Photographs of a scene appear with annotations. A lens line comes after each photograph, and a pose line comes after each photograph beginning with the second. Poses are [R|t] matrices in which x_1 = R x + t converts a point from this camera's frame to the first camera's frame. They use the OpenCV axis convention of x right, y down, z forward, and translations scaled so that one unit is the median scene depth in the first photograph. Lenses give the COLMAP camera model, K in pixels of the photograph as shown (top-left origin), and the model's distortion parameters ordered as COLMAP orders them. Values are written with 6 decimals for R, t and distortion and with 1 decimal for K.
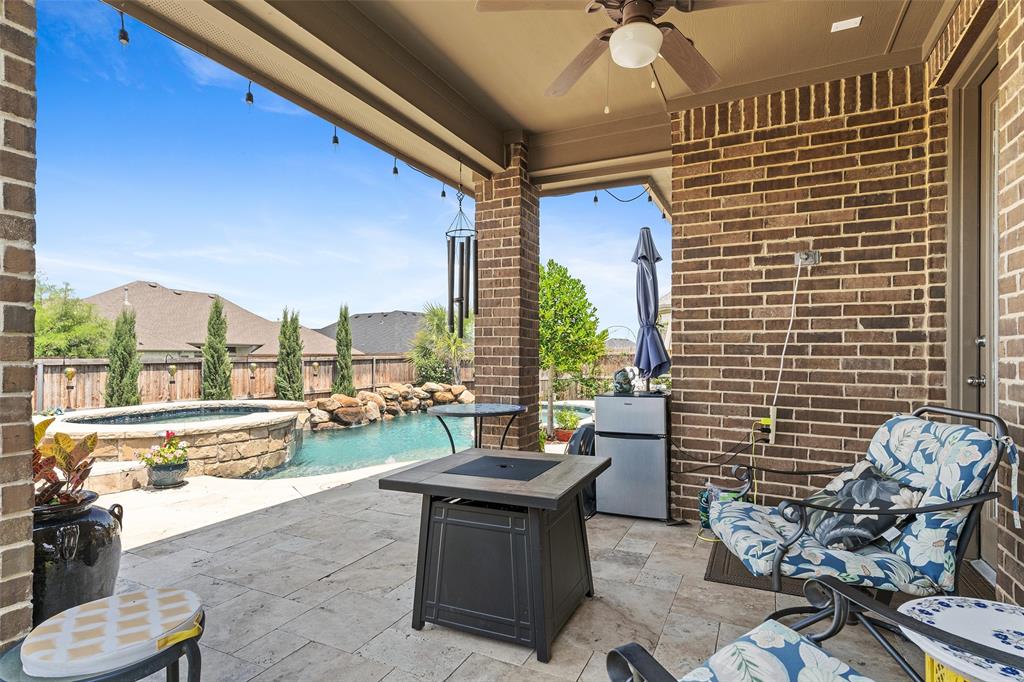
lens RADIAL K [[509.0, 0, 512.1], [0, 509.0, 345.5], [0, 0, 1]] dist [0.003446, 0.000527]
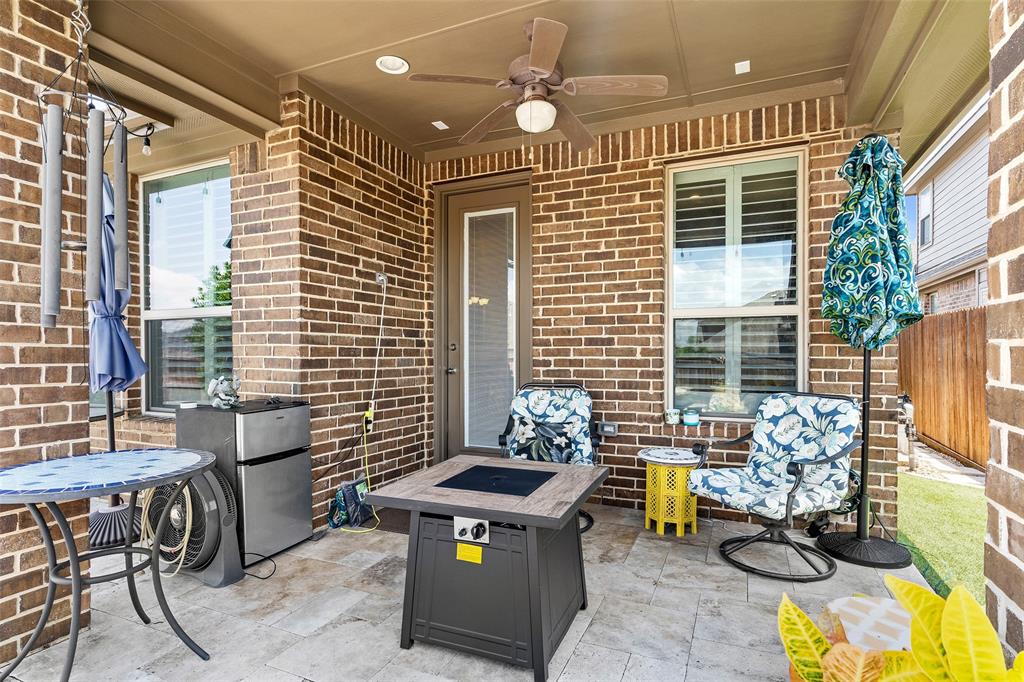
lens RADIAL K [[529.0, 0, 511.1], [0, 529.0, 349.1], [0, 0, 1]] dist [-0.000232, 0.000122]
pose [[-0.045005, 0.001461, 0.998986, -0.702952], [-0.017025, 0.999853, -0.002229, -0.001523], [-0.998842, -0.017108, -0.044974, 0.719974]]
